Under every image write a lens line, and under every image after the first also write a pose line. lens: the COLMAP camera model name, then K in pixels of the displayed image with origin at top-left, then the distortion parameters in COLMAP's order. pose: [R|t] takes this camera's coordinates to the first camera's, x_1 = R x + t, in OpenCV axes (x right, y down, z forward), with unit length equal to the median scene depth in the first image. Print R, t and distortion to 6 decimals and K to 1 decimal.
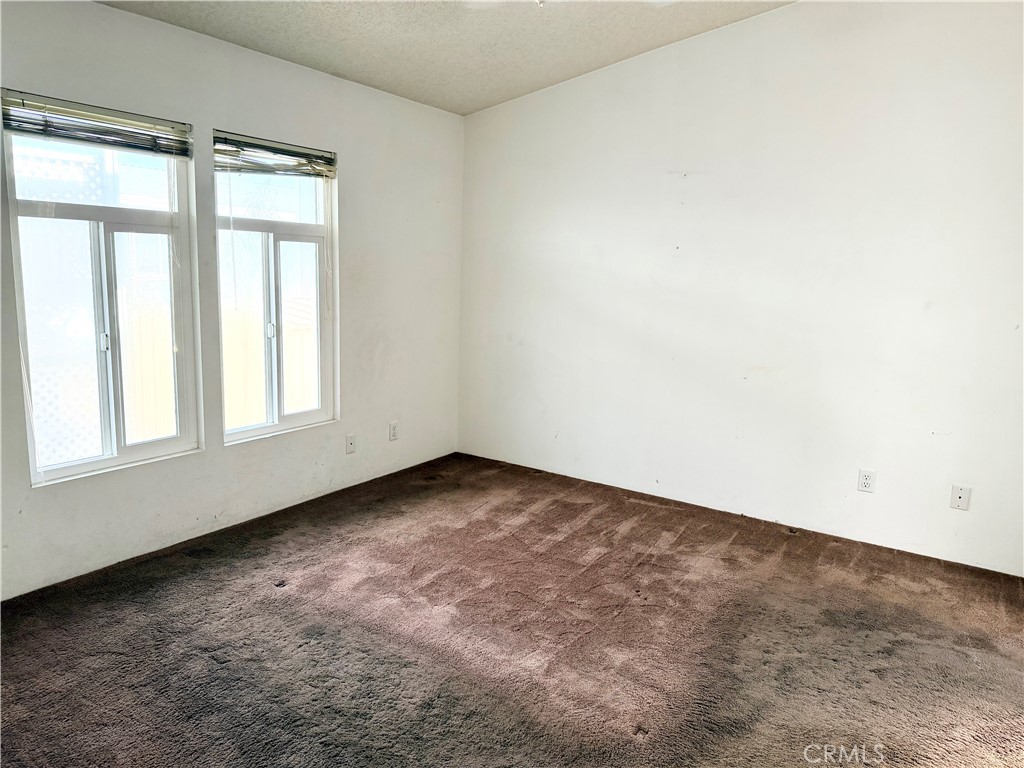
lens RADIAL K [[725.0, 0, 560.5], [0, 725.0, 387.9], [0, 0, 1]] dist [0.040410, -0.026541]
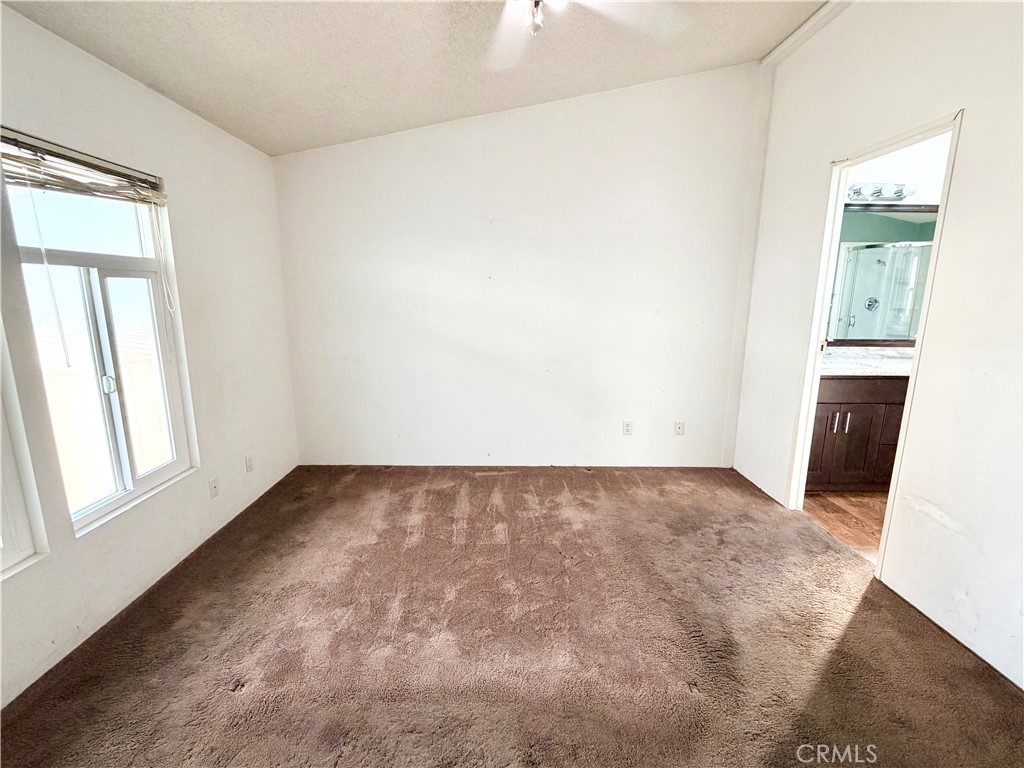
lens RADIAL K [[454.8, 0, 511.7], [0, 454.8, 380.2], [0, 0, 1]] dist [-0.002672, 0.002695]
pose [[0.847262, -0.133554, 0.514111, -0.282893], [0.115660, 0.991037, 0.066839, -0.067284], [-0.518430, 0.002832, 0.855115, 0.322767]]
